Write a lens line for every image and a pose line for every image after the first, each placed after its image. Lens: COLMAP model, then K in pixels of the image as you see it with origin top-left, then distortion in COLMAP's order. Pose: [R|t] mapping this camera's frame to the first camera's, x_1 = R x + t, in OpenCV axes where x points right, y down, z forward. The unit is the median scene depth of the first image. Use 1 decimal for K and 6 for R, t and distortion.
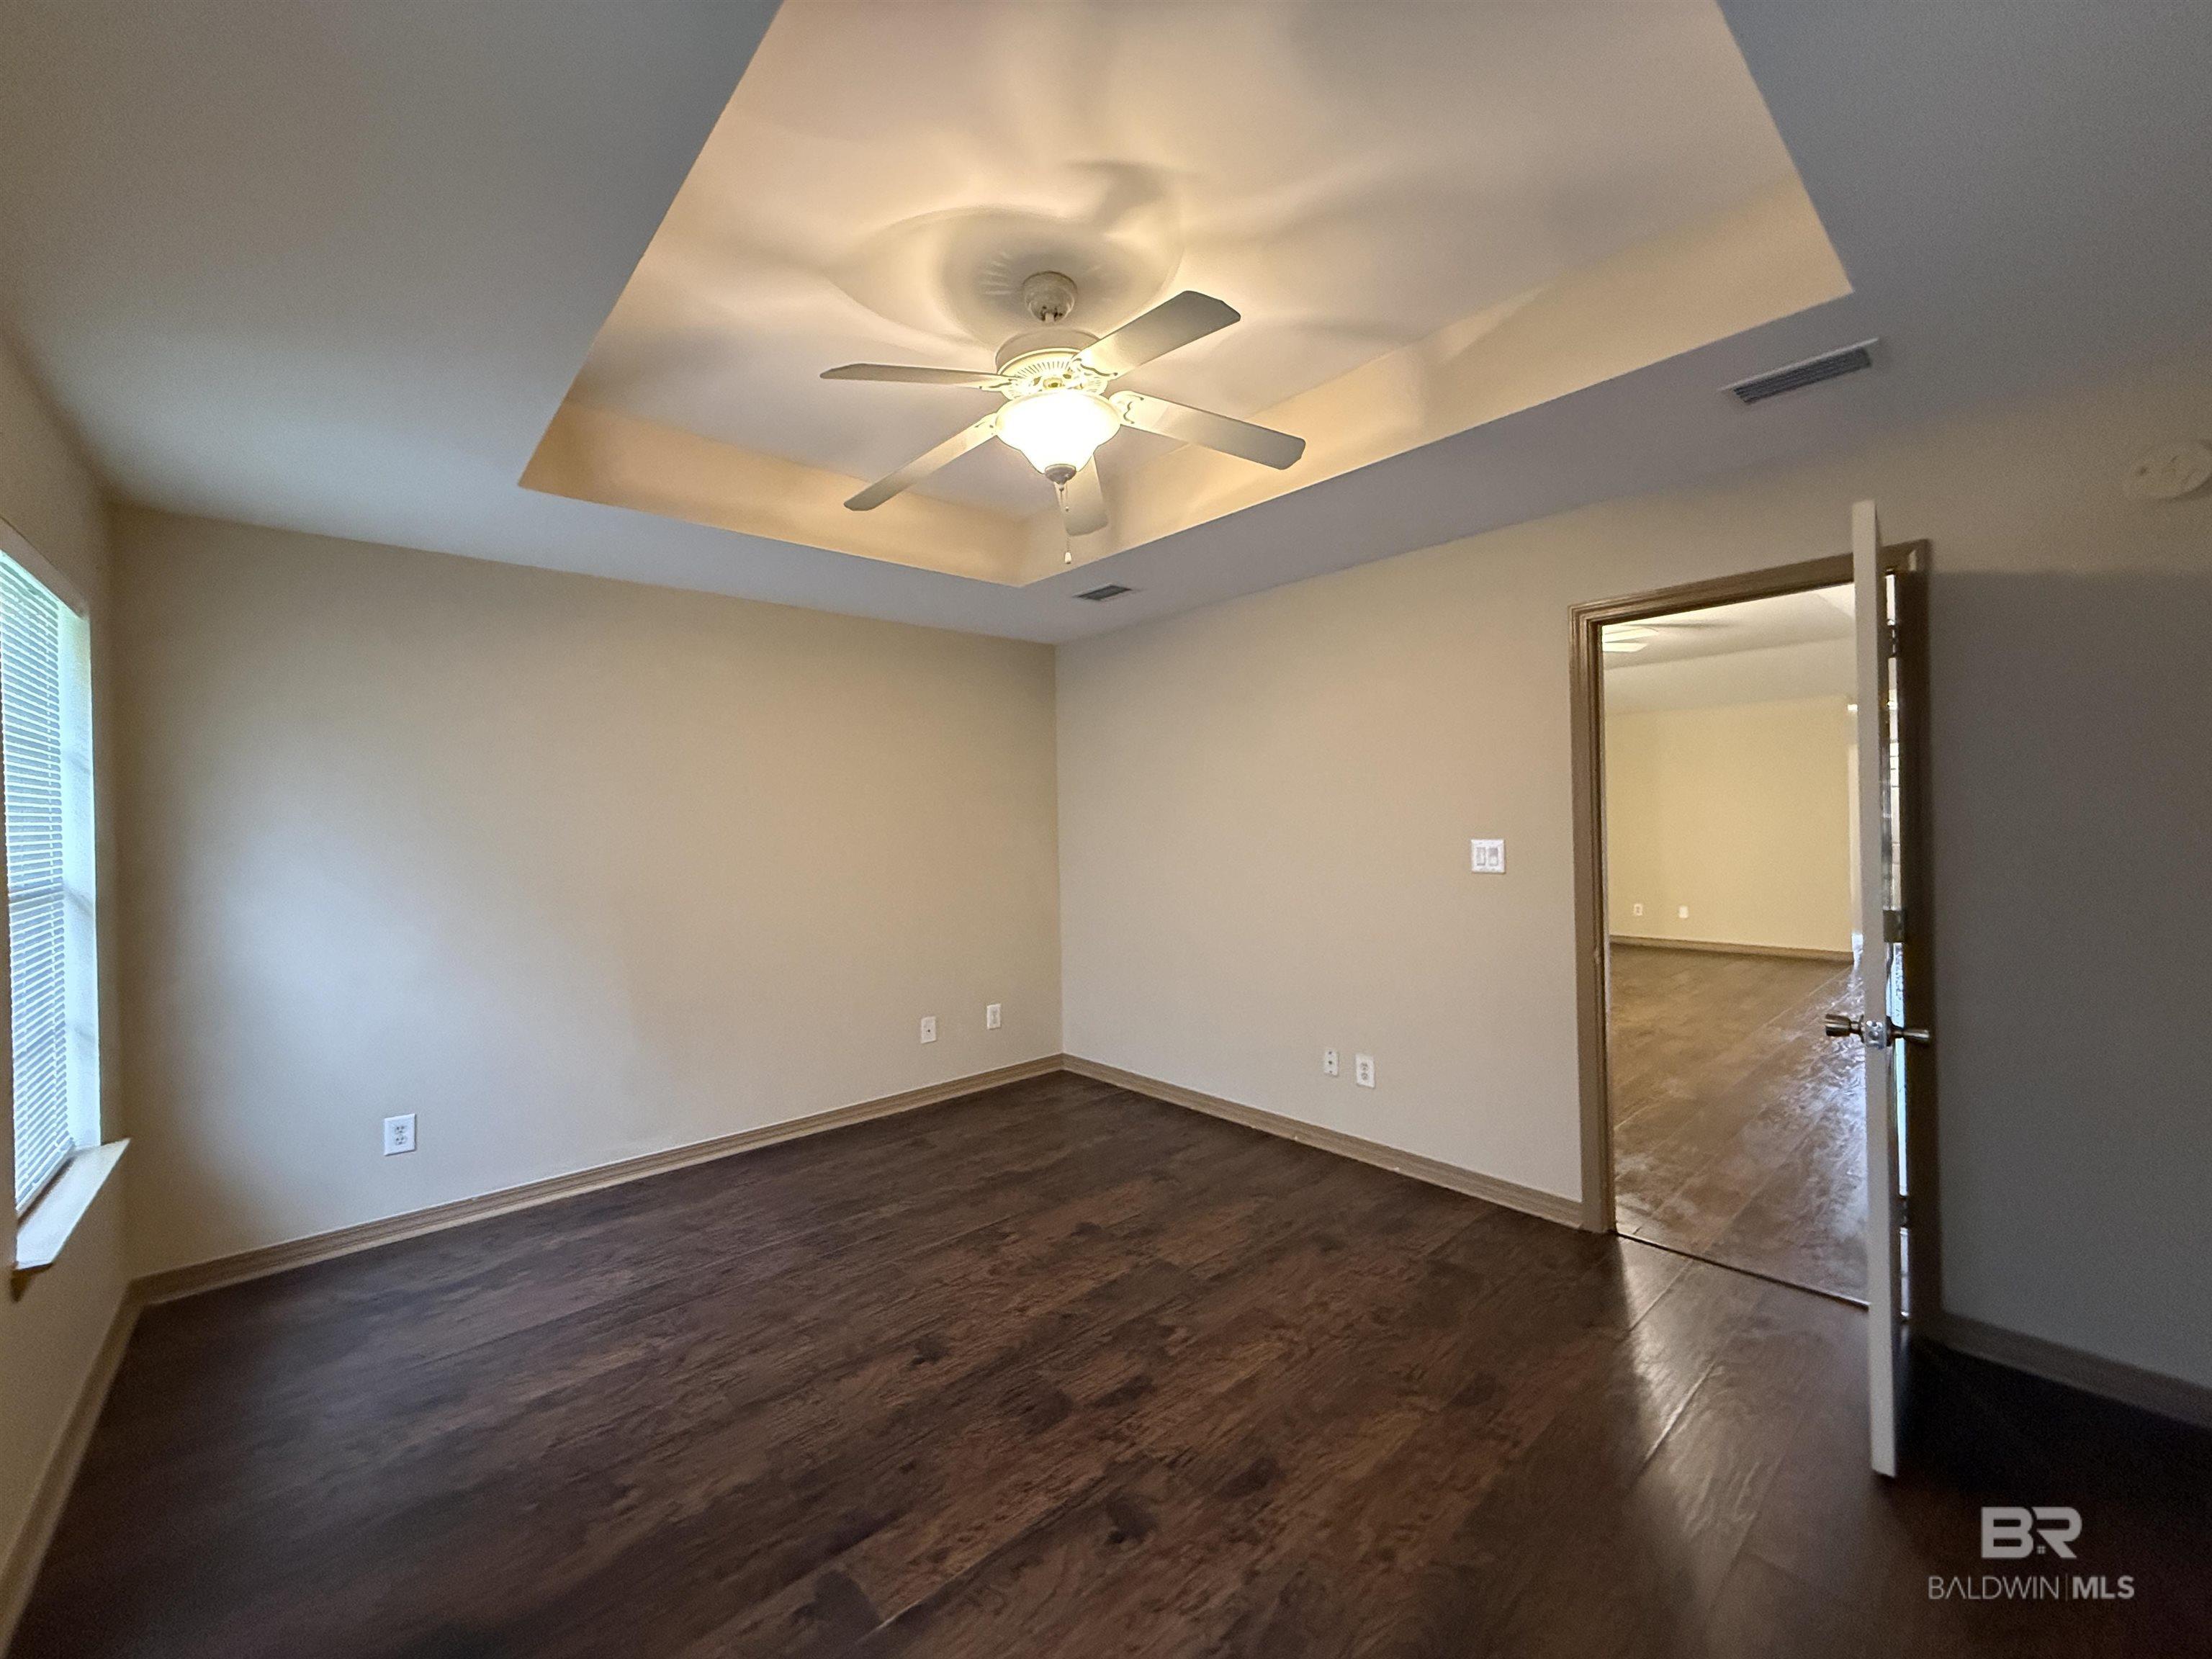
lens RADIAL K [[879.2, 0, 1102.2], [0, 879.2, 832.2], [0, 0, 1]] dist [-0.002341, -0.000245]
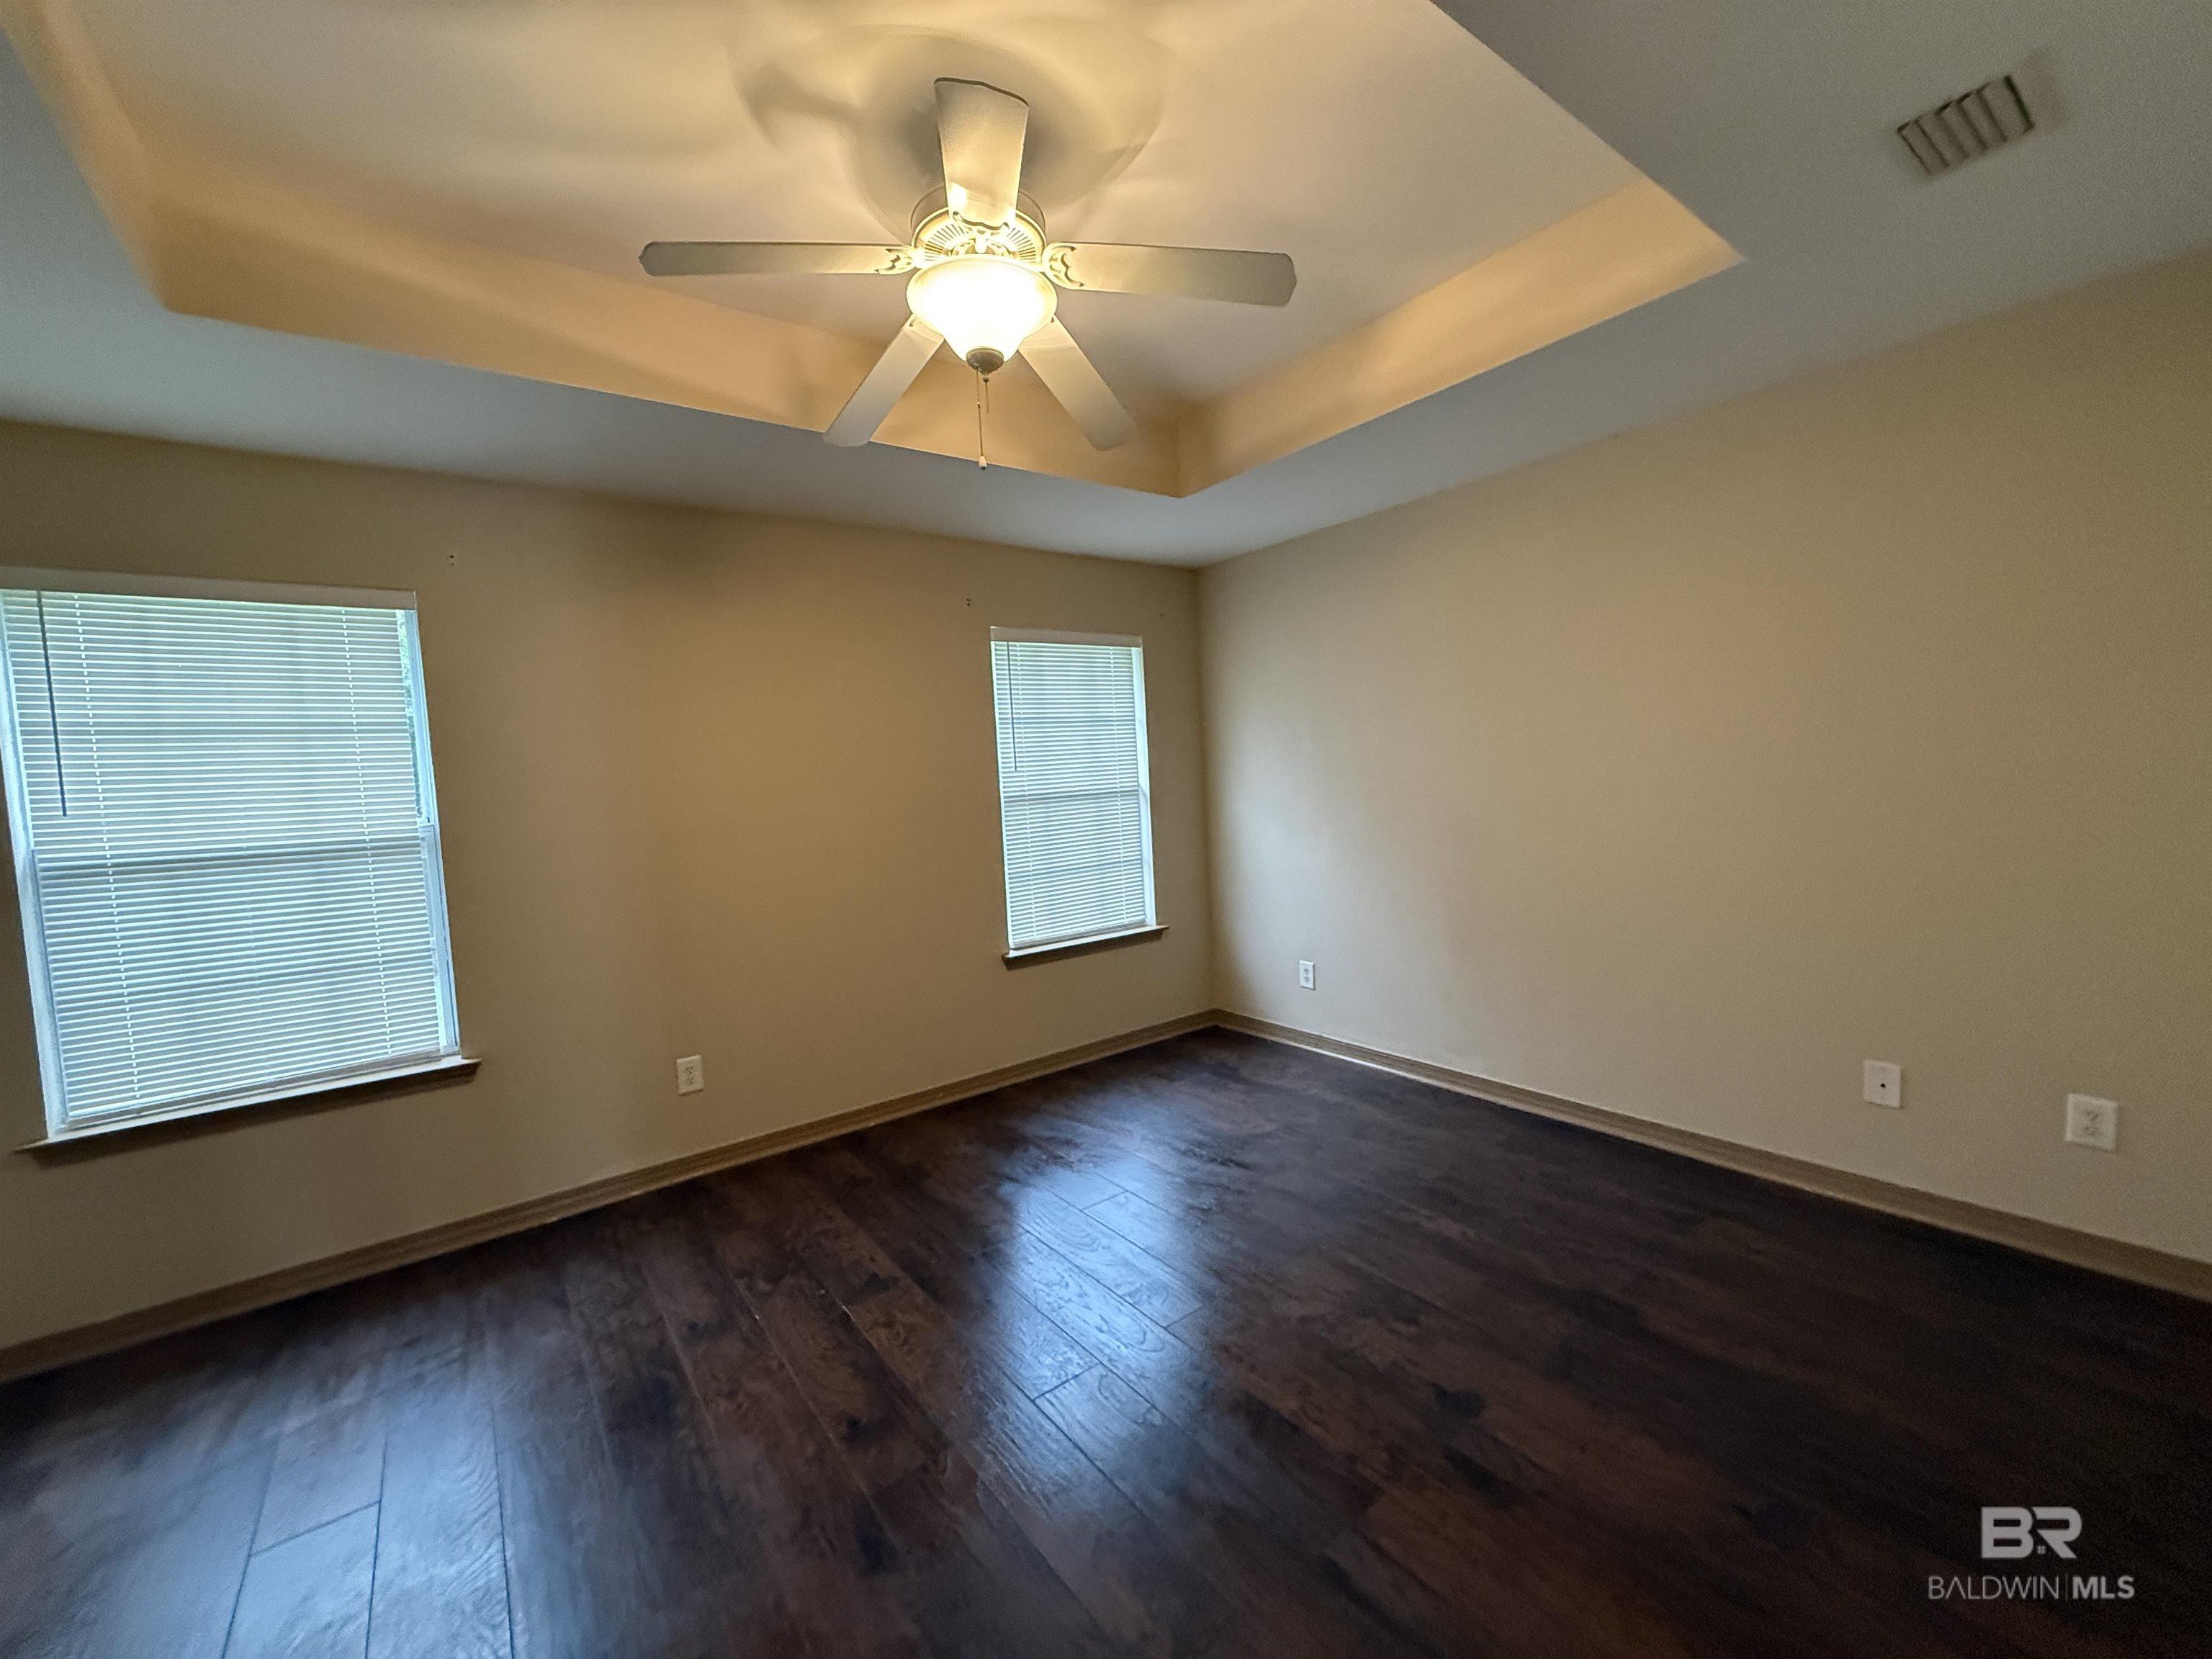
lens RADIAL K [[879.2, 0, 1093.7], [0, 879.2, 829.4], [0, 0, 1]] dist [-0.002341, -0.000245]
pose [[-0.089766, 0.088156, -0.992054, 0.575733], [0.045042, 0.995415, 0.084379, -0.012636], [0.994944, -0.037110, -0.093325, 0.806781]]
